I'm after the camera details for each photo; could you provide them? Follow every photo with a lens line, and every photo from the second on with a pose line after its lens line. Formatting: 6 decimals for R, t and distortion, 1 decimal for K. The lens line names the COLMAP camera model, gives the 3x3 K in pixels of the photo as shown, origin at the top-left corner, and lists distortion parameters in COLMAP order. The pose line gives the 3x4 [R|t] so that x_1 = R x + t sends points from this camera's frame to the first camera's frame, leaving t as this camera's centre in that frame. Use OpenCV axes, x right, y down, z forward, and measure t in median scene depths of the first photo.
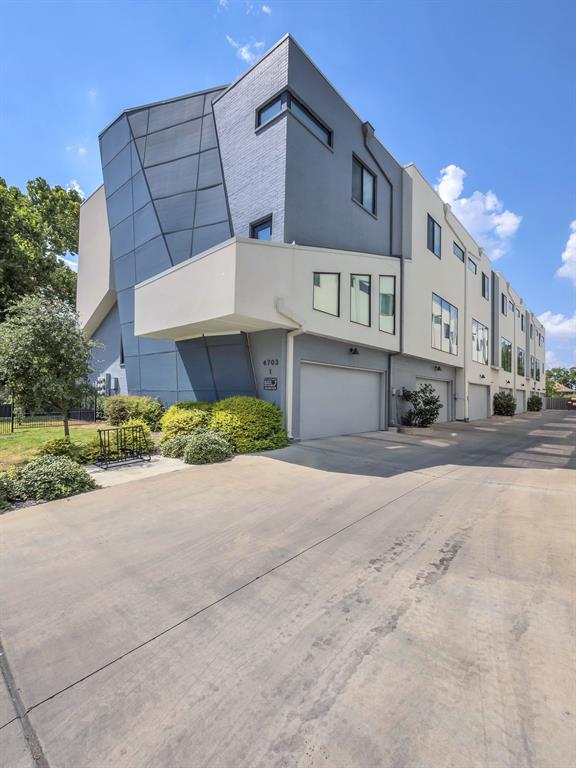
lens RADIAL K [[349.4, 0, 288.5], [0, 349.4, 385.1], [0, 0, 1]] dist [0.002391, -0.000099]
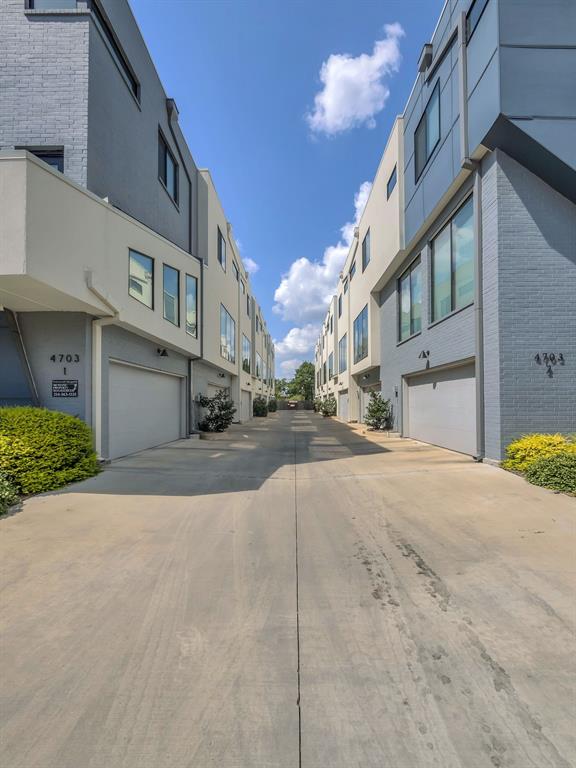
lens RADIAL K [[330.2, 0, 295.2], [0, 330.2, 398.9], [0, 0, 1]] dist [-0.005190, 0.000152]
pose [[0.744694, -0.013961, 0.667260, -0.147349], [-0.000191, 0.999777, 0.021132, 0.003213], [-0.667406, -0.015864, 0.744525, 0.184137]]
